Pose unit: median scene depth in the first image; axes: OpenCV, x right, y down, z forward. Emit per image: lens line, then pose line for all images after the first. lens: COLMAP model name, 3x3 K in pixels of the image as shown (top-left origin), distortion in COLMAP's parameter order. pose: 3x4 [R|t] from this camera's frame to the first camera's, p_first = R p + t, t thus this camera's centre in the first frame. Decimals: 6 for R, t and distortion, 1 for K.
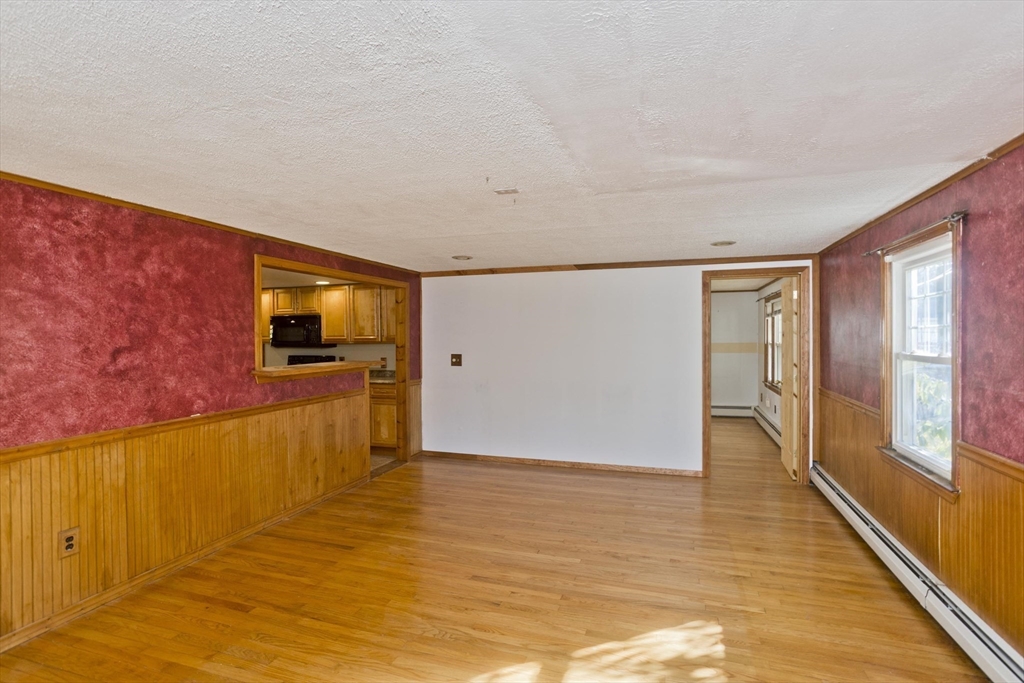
lens RADIAL K [[495.8, 0, 515.7], [0, 495.8, 334.0], [0, 0, 1]] dist [-0.056172, 0.034320]
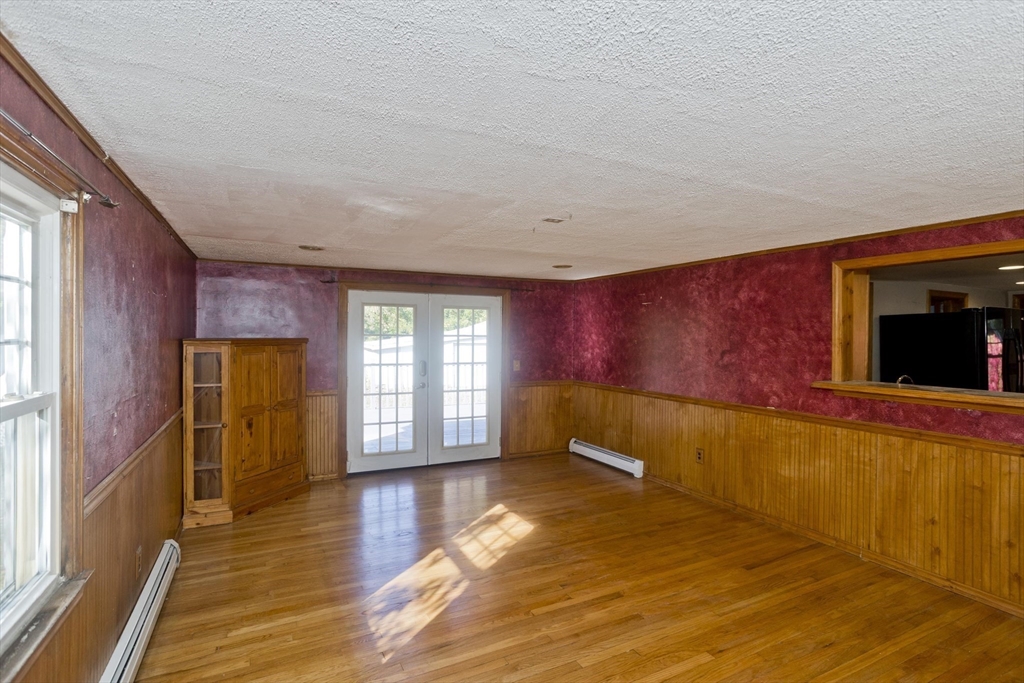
lens RADIAL K [[495.8, 0, 515.7], [0, 495.8, 334.0], [0, 0, 1]] dist [-0.056172, 0.034320]
pose [[-0.693332, -0.001843, -0.720616, 0.729526], [-0.003082, 0.999995, 0.000407, -0.021175], [0.720612, 0.002504, -0.693334, 1.464908]]
